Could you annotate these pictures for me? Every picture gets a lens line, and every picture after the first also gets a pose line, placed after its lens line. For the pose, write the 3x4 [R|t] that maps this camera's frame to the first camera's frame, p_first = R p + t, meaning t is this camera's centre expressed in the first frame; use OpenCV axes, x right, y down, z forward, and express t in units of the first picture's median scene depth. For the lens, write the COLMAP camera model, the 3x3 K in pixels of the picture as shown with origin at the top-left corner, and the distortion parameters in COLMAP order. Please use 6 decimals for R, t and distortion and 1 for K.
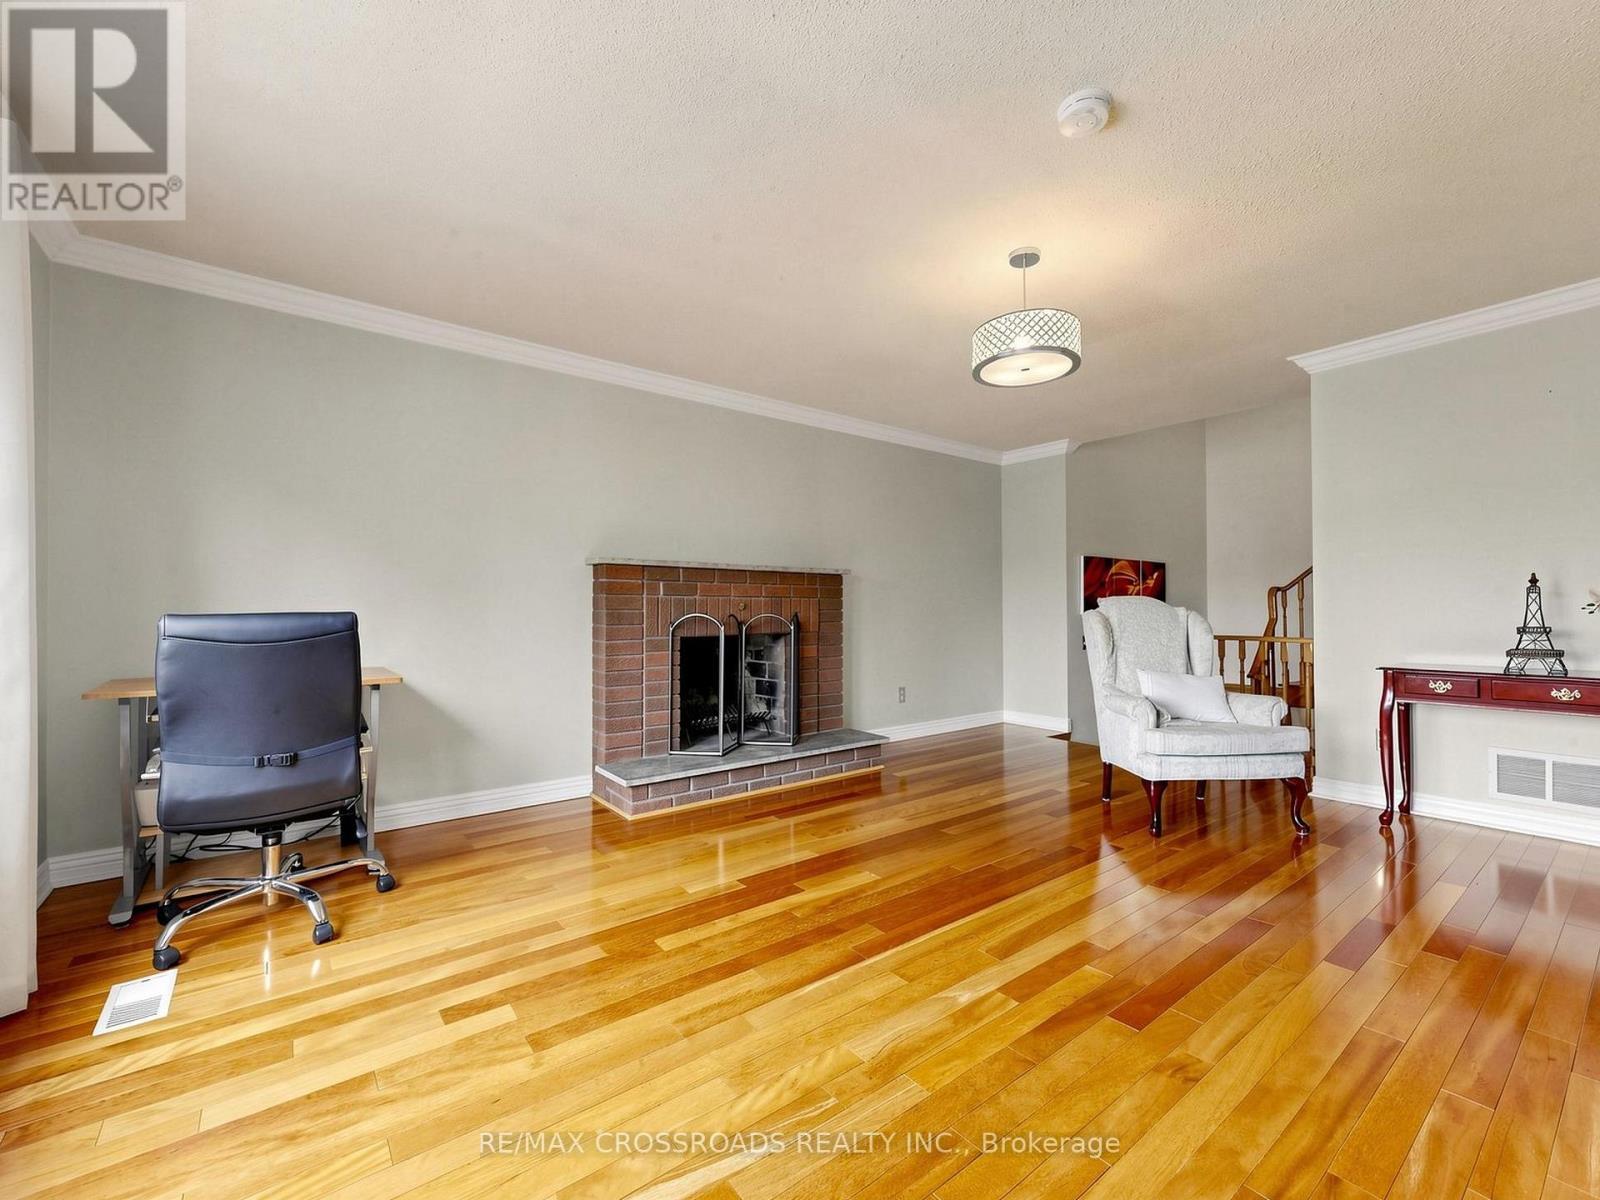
lens RADIAL K [[679.3, 0, 796.8], [0, 679.3, 602.4], [0, 0, 1]] dist [-0.001436, 0.002101]
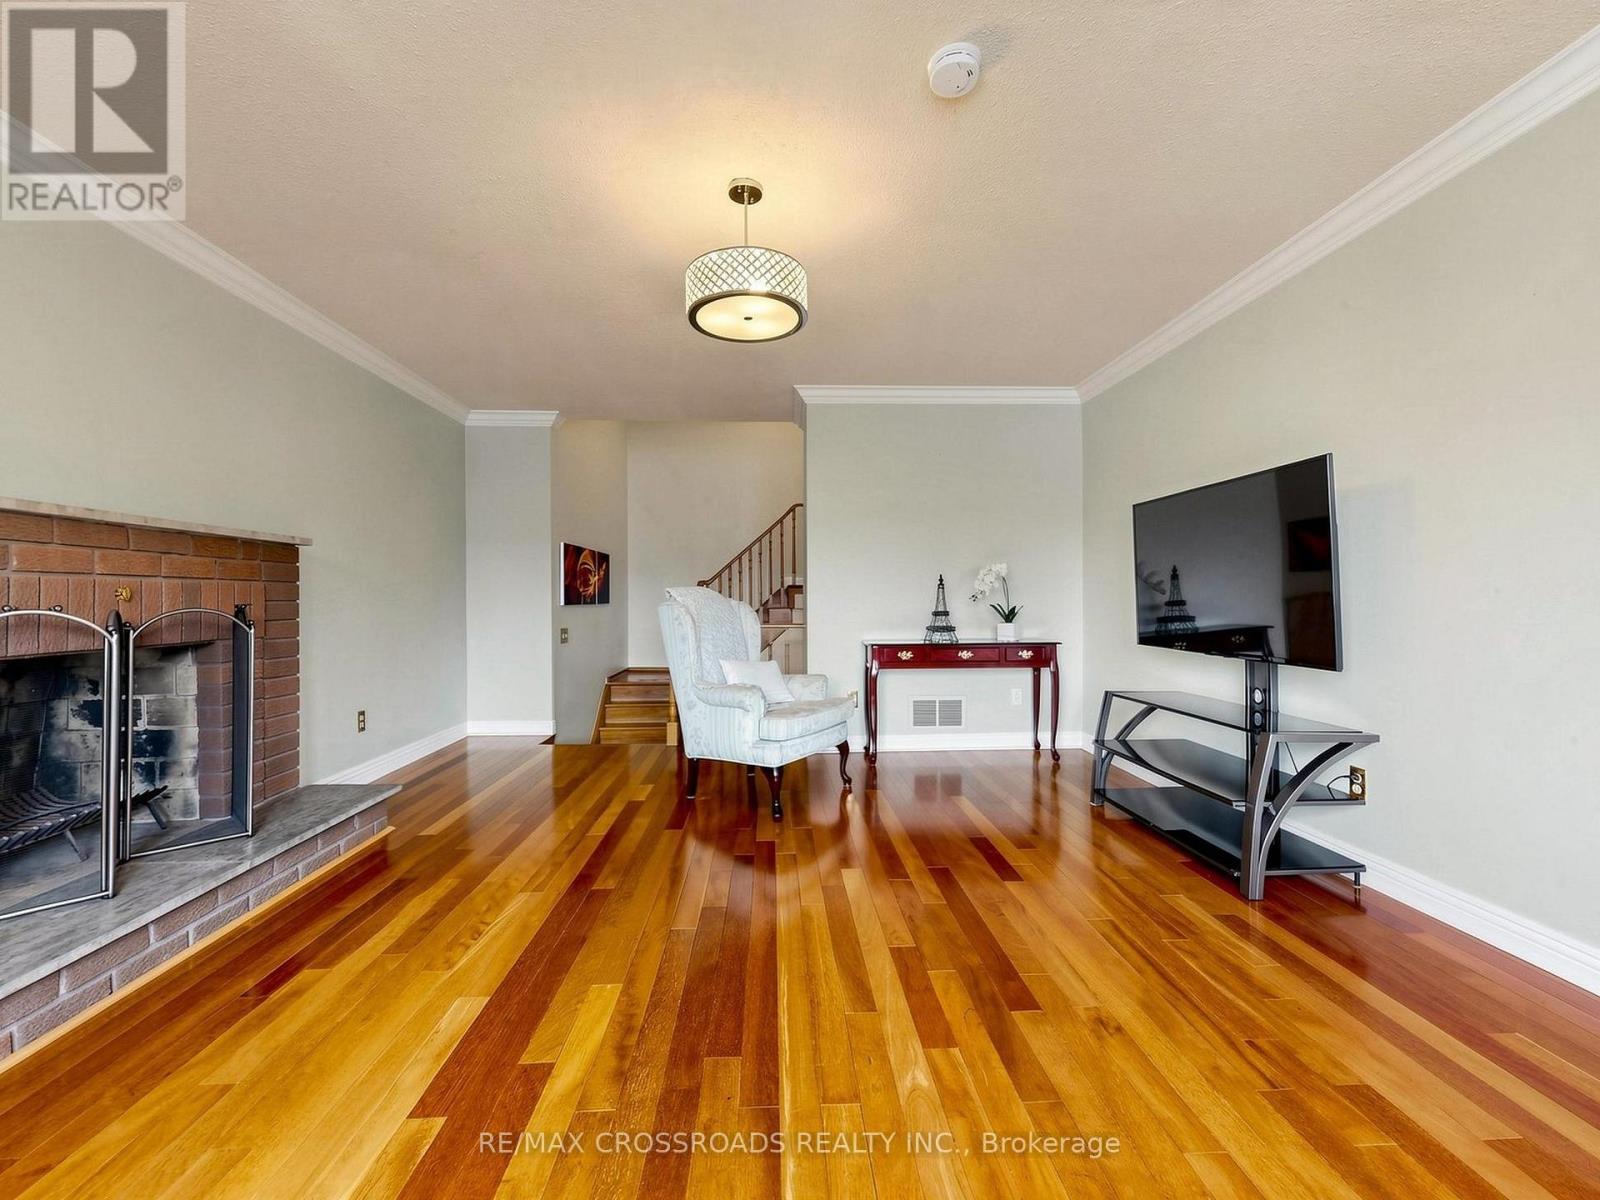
lens RADIAL K [[679.3, 0, 800.6], [0, 679.3, 598.8], [0, 0, 1]] dist [-0.001436, 0.002101]
pose [[0.569974, -0.000889, 0.821662, -0.266431], [-0.007196, 0.999956, 0.006074, 0.002042], [-0.821631, -0.009375, 0.569942, 0.350307]]
